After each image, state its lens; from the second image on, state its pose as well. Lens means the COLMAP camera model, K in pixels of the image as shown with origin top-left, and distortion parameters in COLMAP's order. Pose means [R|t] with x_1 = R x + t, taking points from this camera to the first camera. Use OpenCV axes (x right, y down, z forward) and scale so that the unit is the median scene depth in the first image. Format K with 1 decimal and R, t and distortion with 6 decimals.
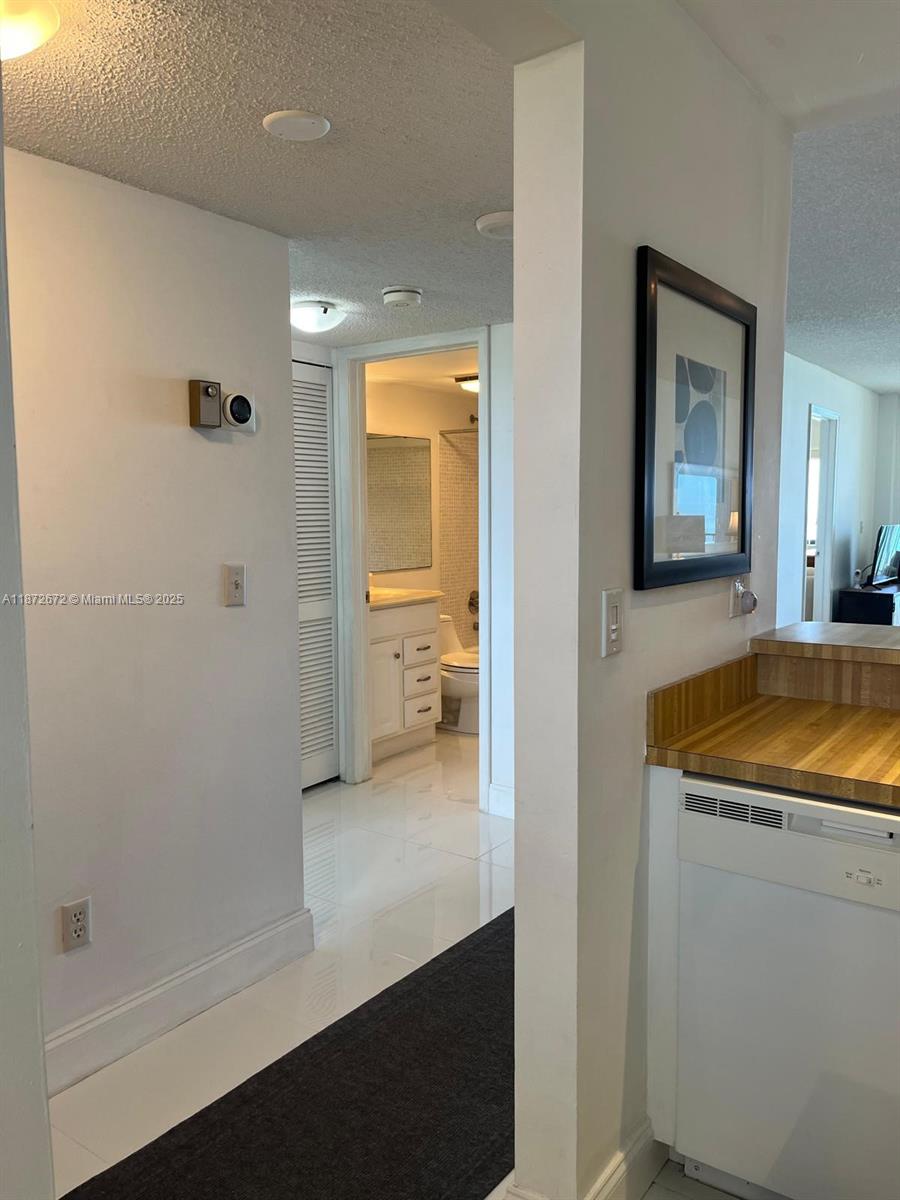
lens RADIAL K [[899.8, 0, 450.1], [0, 899.8, 597.7], [0, 0, 1]] dist [0.053168, -0.089305]
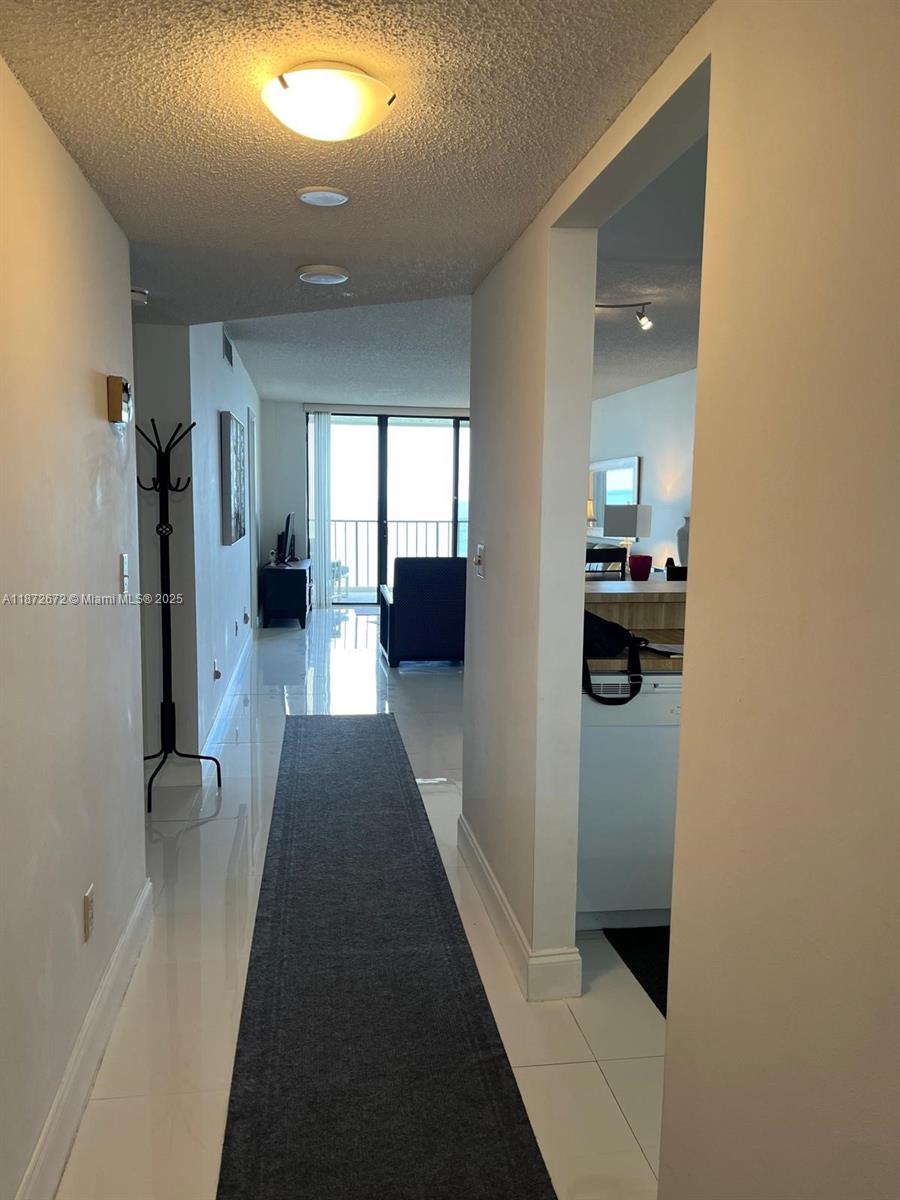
lens RADIAL K [[899.8, 0, 450.6], [0, 899.8, 601.7], [0, 0, 1]] dist [0.053168, -0.089305]
pose [[0.704898, -0.066261, 0.706207, -0.315264], [0.048315, 0.997800, 0.045394, -0.007908], [-0.707661, 0.002123, 0.706549, 0.009624]]
